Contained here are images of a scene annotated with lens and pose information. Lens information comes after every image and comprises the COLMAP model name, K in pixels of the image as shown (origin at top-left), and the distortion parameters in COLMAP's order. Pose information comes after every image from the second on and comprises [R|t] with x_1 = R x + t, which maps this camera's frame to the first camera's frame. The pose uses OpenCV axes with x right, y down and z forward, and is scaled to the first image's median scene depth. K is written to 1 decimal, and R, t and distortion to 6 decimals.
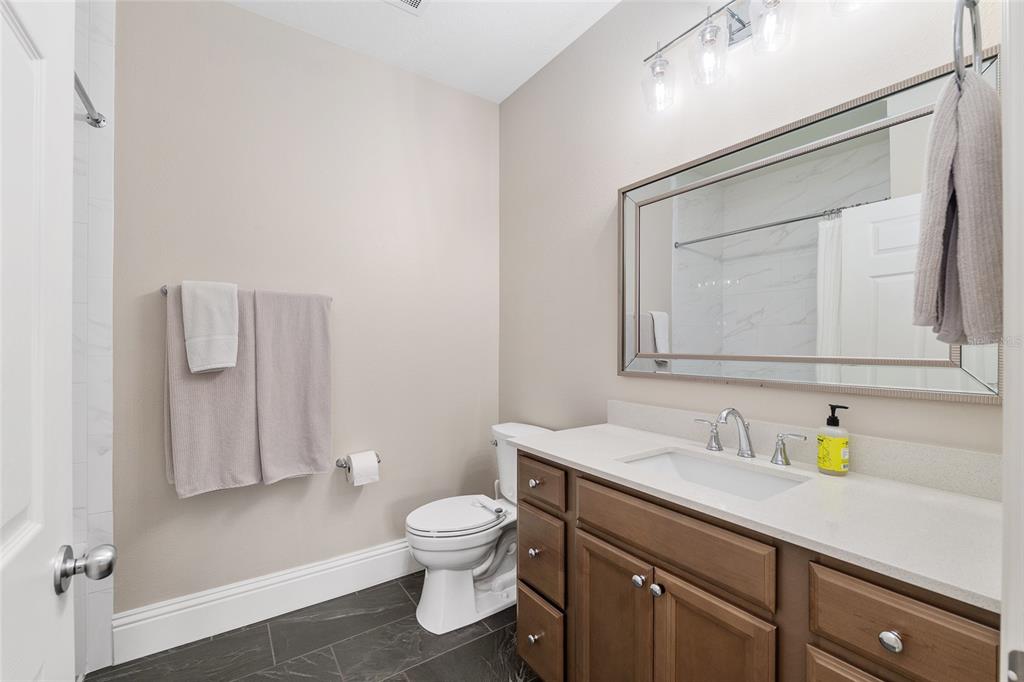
lens RADIAL K [[418.2, 0, 509.8], [0, 418.2, 342.5], [0, 0, 1]] dist [-0.015996, -0.000236]
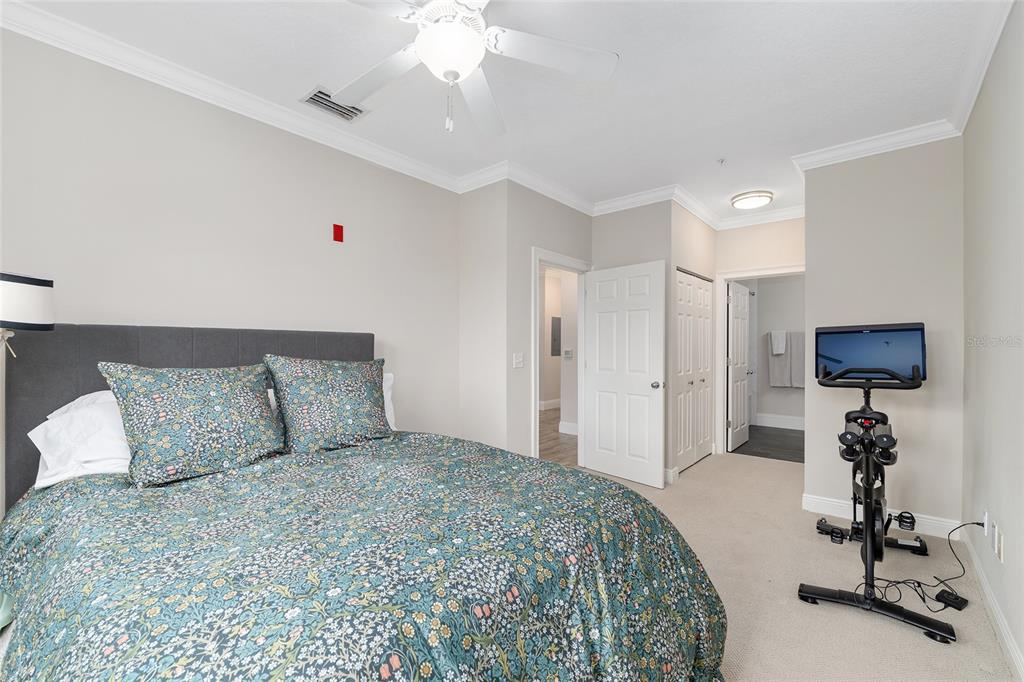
lens RADIAL K [[450.8, 0, 508.0], [0, 450.8, 347.8], [0, 0, 1]] dist [-0.002079, -0.000272]
pose [[0.260270, -0.000221, -0.965536, 2.458860], [-0.003006, 0.999995, -0.001039, 0.020794], [0.965531, 0.003173, 0.260268, -2.310625]]
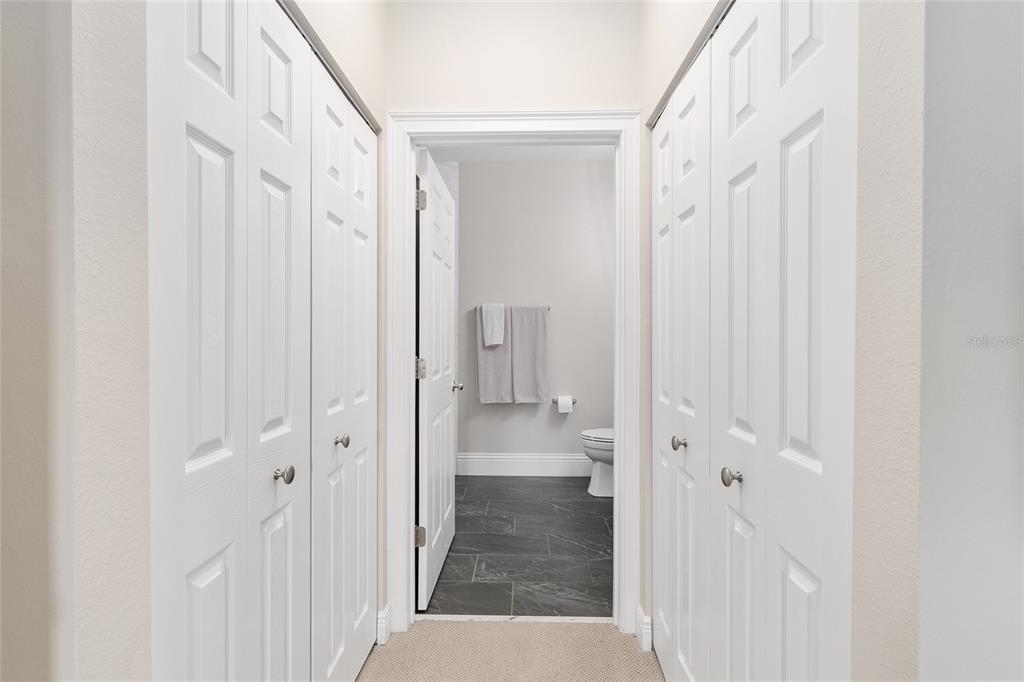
lens RADIAL K [[487.6, 0, 512.0], [0, 487.6, 341.0], [0, 0, 1]] dist [-0.001973, -0.000135]
pose [[0.806551, 0.003559, -0.591153, 0.793490], [-0.000909, 0.999988, 0.004781, 0.031785], [0.591163, -0.003318, 0.806545, -0.909330]]
